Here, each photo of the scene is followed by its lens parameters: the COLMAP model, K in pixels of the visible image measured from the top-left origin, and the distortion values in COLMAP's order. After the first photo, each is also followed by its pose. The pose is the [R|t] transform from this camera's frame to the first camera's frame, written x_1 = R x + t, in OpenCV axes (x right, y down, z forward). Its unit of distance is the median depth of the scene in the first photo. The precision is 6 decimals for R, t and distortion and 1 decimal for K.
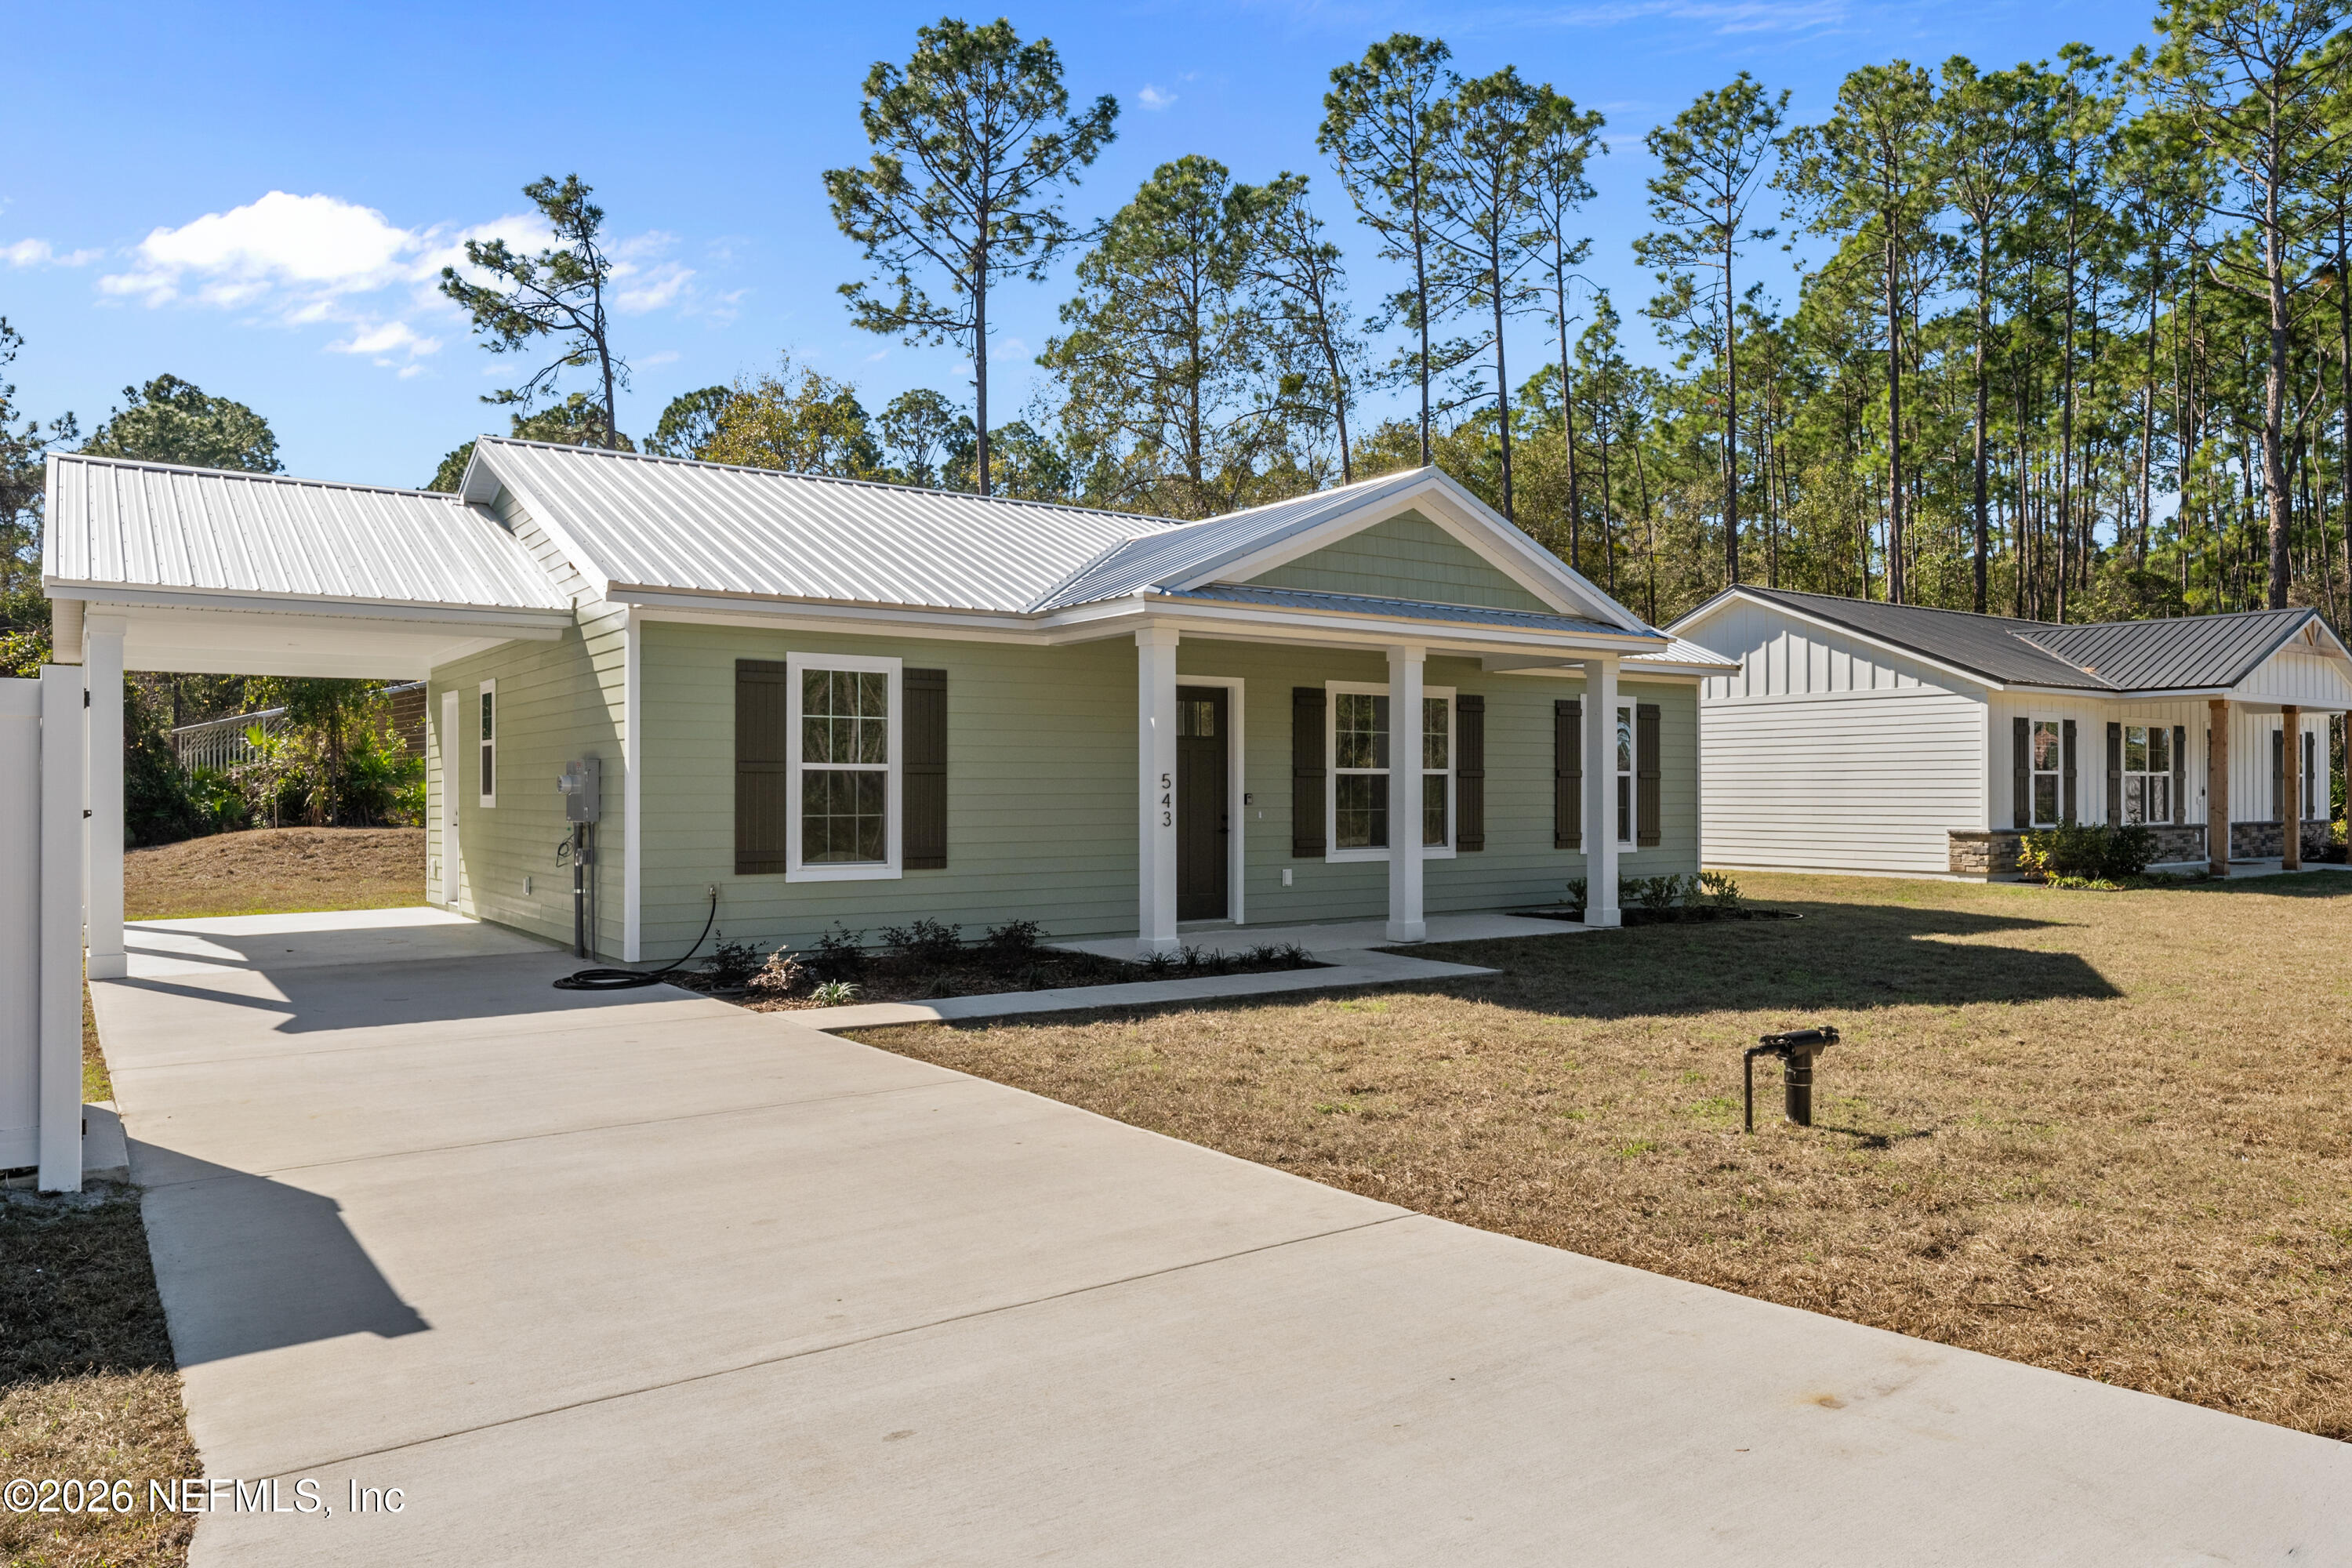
lens RADIAL K [[1577.3, 0, 1178.6], [0, 1577.3, 778.1], [0, 0, 1]] dist [-0.005246, 0.005671]
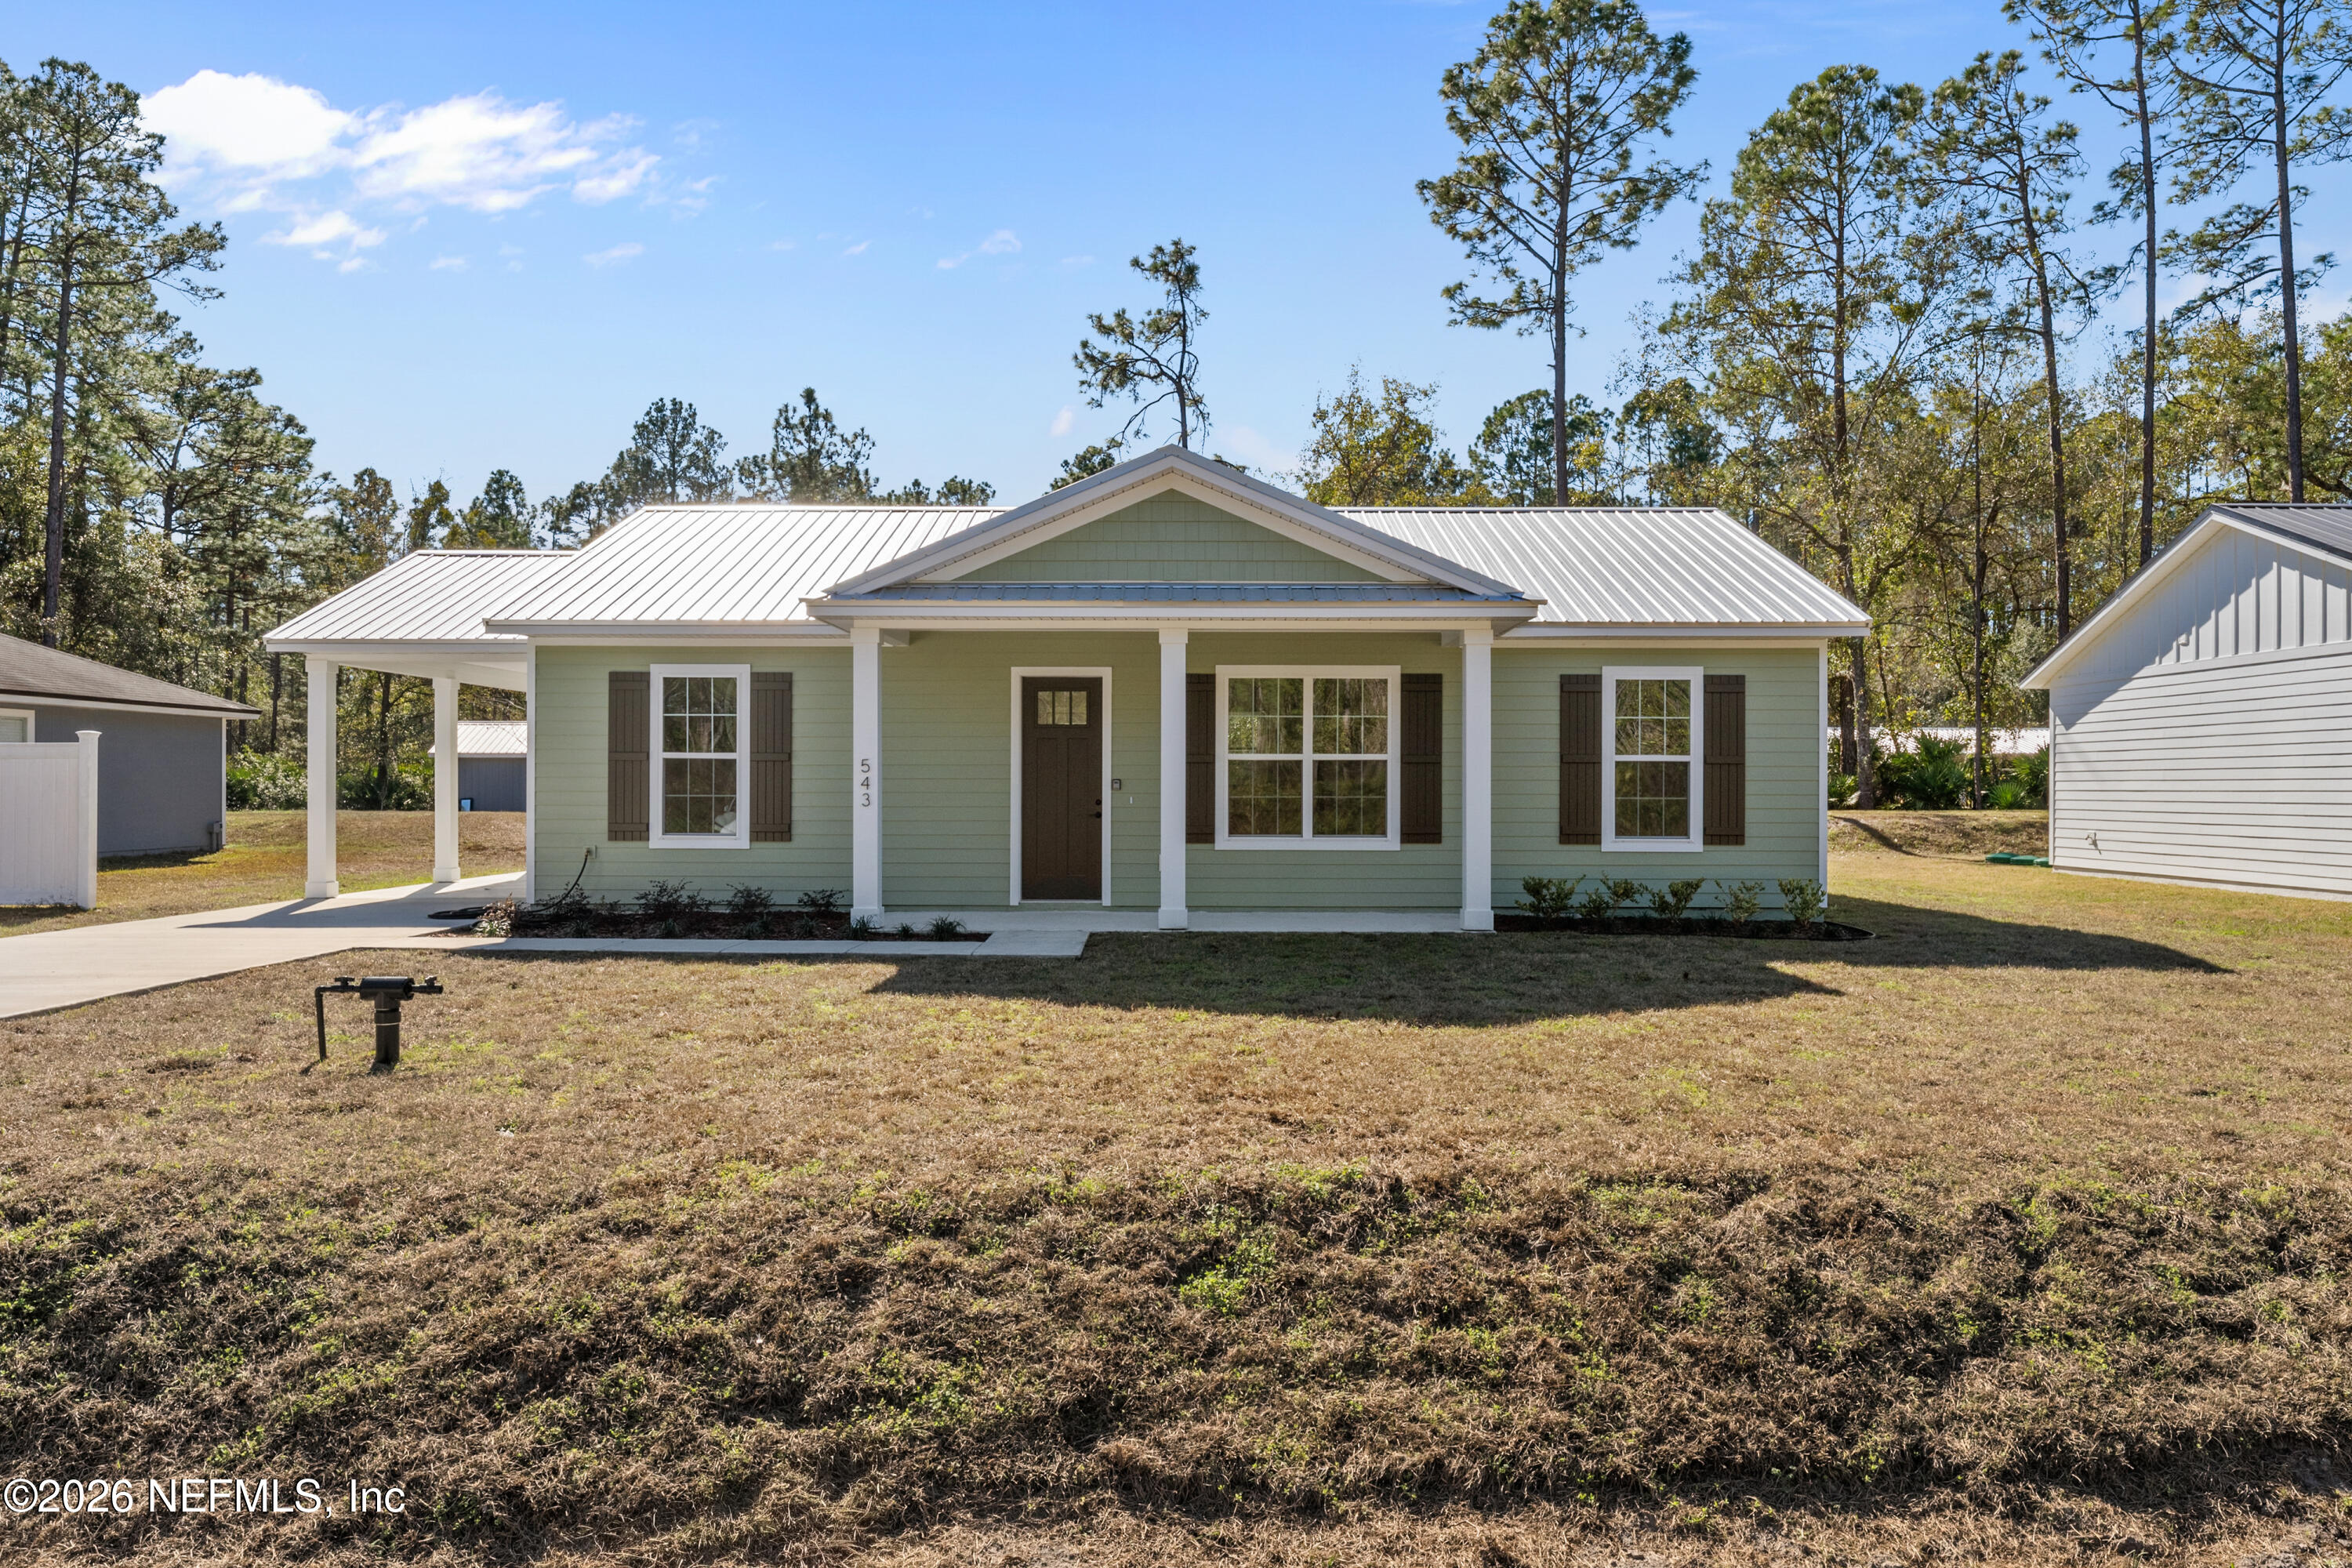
lens RADIAL K [[1577.3, 0, 1163.6], [0, 1577.3, 772.6], [0, 0, 1]] dist [-0.005246, 0.005671]
pose [[0.810096, -0.002727, -0.586291, 0.602010], [0.001946, 0.999996, -0.001962, 0.006945], [0.586294, 0.000449, 0.810098, 0.165349]]
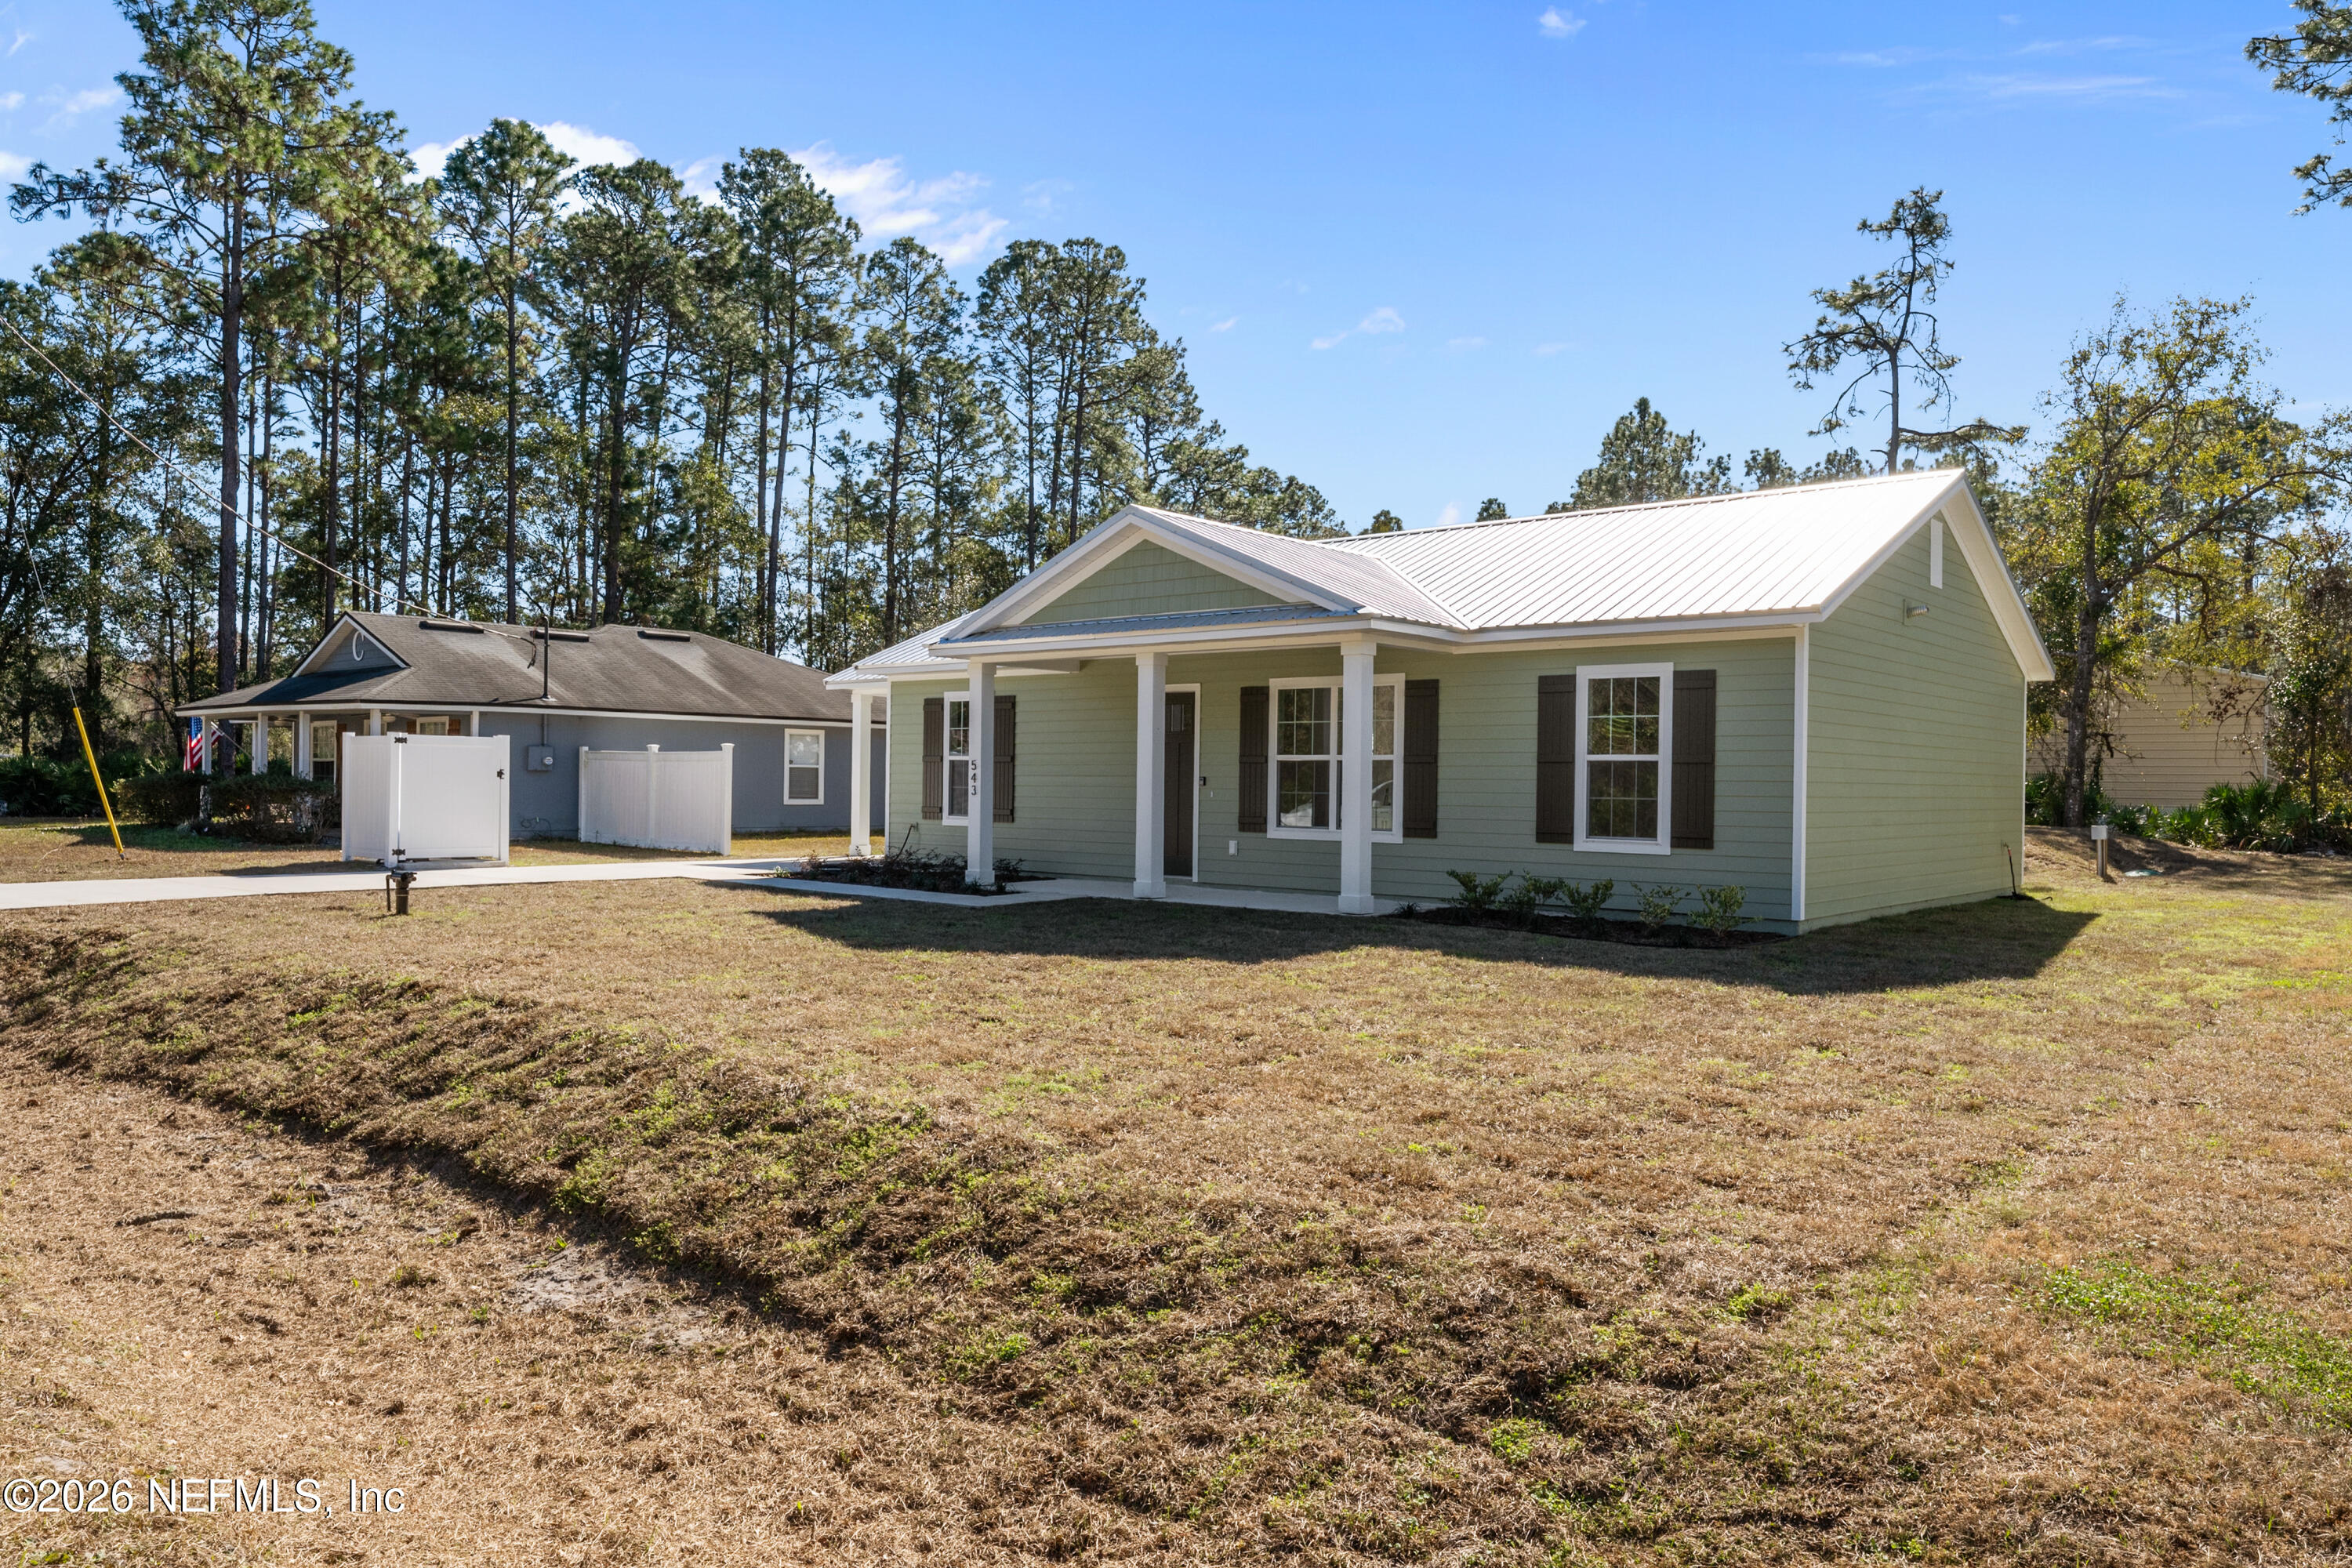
lens RADIAL K [[1577.3, 0, 1189.2], [0, 1577.3, 796.5], [0, 0, 1]] dist [-0.005246, 0.005671]
pose [[0.252723, 0.013152, -0.967449, 1.105109], [-0.002610, 0.999913, 0.012912, 0.008440], [0.967535, -0.000738, 0.252735, 0.608358]]
